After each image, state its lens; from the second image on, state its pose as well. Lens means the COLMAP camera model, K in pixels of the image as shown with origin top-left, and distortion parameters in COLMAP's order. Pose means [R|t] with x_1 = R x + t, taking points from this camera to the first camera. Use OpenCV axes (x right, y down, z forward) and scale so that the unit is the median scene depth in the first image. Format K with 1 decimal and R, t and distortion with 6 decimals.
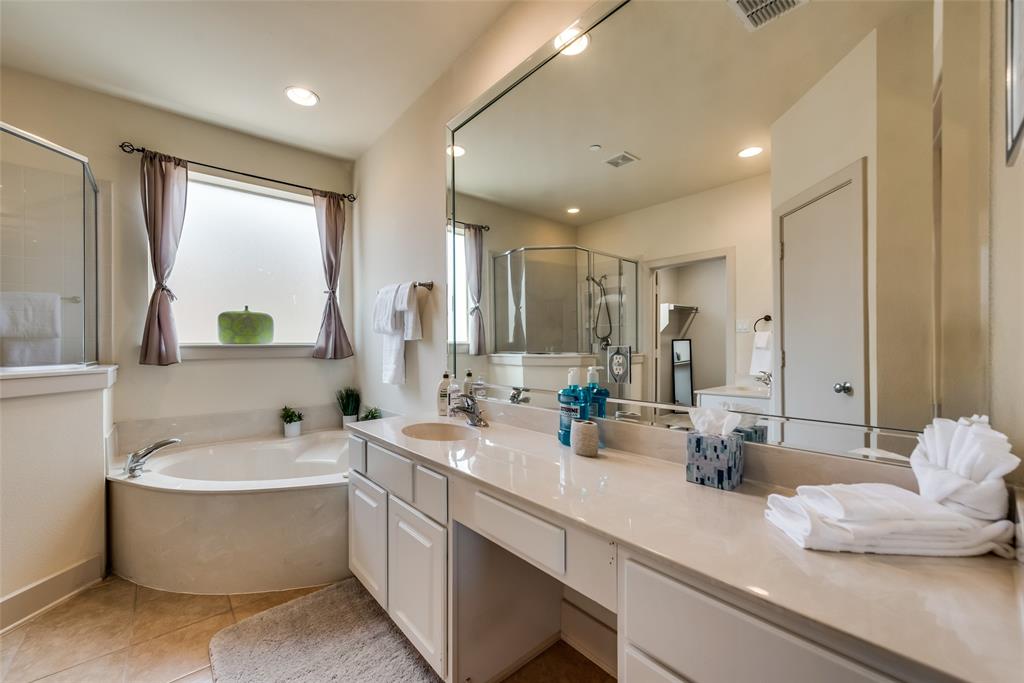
lens RADIAL K [[403.5, 0, 520.4], [0, 403.5, 345.5], [0, 0, 1]] dist [0.000890, -0.000312]
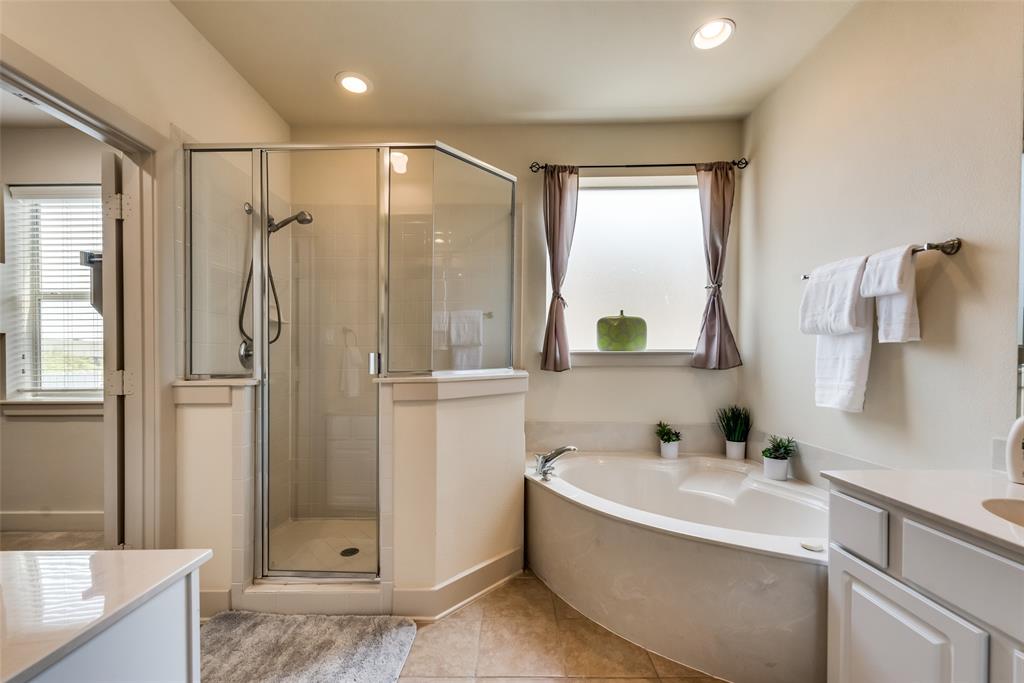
lens RADIAL K [[403.4, 0, 507.2], [0, 403.4, 351.6], [0, 0, 1]] dist [0.018009, 0.000019]
pose [[0.754543, -0.003120, -0.656243, -0.305596], [-0.002927, 0.999963, -0.008120, 0.007123], [0.656244, 0.008047, 0.754506, 0.135859]]
